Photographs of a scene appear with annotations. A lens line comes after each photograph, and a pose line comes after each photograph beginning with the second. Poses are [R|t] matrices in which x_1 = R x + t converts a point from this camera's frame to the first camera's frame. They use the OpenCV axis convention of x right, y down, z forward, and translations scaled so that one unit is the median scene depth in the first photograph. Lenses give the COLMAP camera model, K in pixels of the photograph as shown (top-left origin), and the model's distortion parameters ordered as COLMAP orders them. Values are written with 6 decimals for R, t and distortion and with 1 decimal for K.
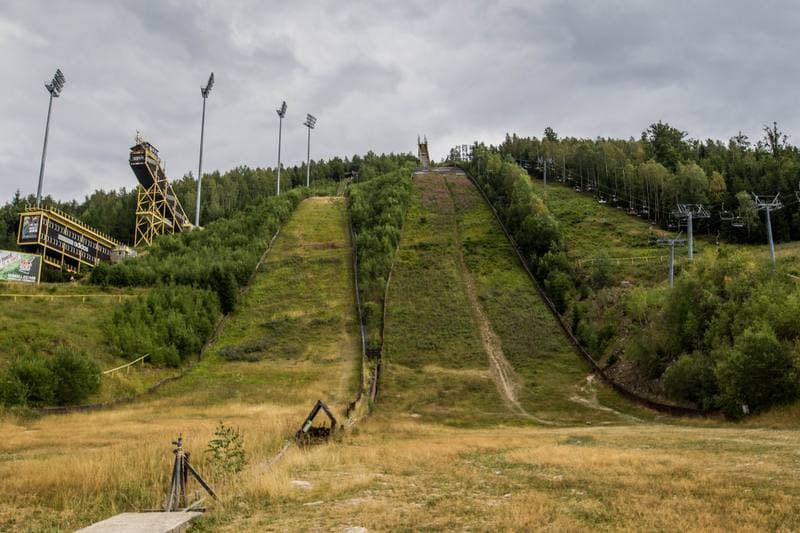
lens RADIAL K [[608.5, 0, 428.6], [0, 608.5, 277.5], [0, 0, 1]] dist [-0.003516, -0.006324]
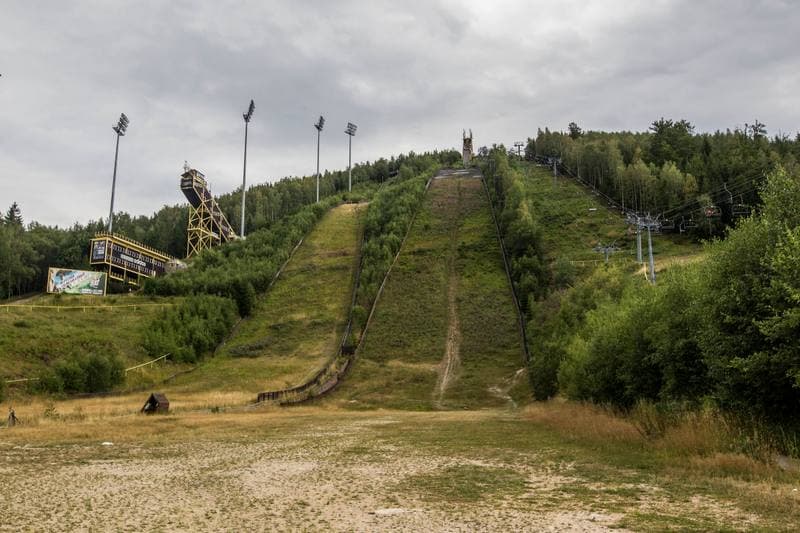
lens RADIAL K [[609.1, 0, 400.0], [0, 609.1, 266.5], [0, 0, 1]] dist [0.000831, 0.000463]
pose [[0.986172, -0.028125, -0.163322, 0.155117], [0.028683, 0.999588, 0.001063, -0.030223], [0.163225, -0.005733, 0.986572, -0.136079]]
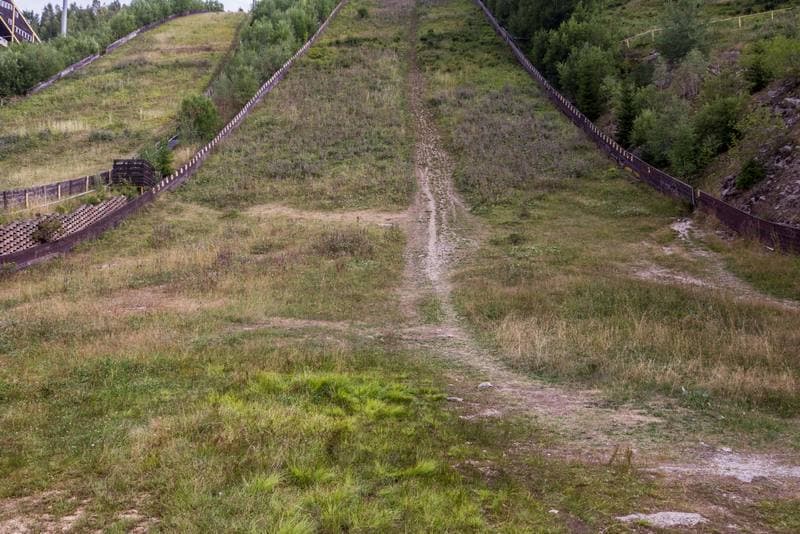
lens RADIAL K [[633.1, 0, 375.3], [0, 633.1, 267.4], [0, 0, 1]] dist [0.004098, 0.000812]
pose [[0.995903, 0.005789, -0.090237, 0.081027], [0.007021, 0.989986, 0.140993, 0.090335], [0.090150, -0.141049, 0.985889, 0.411521]]
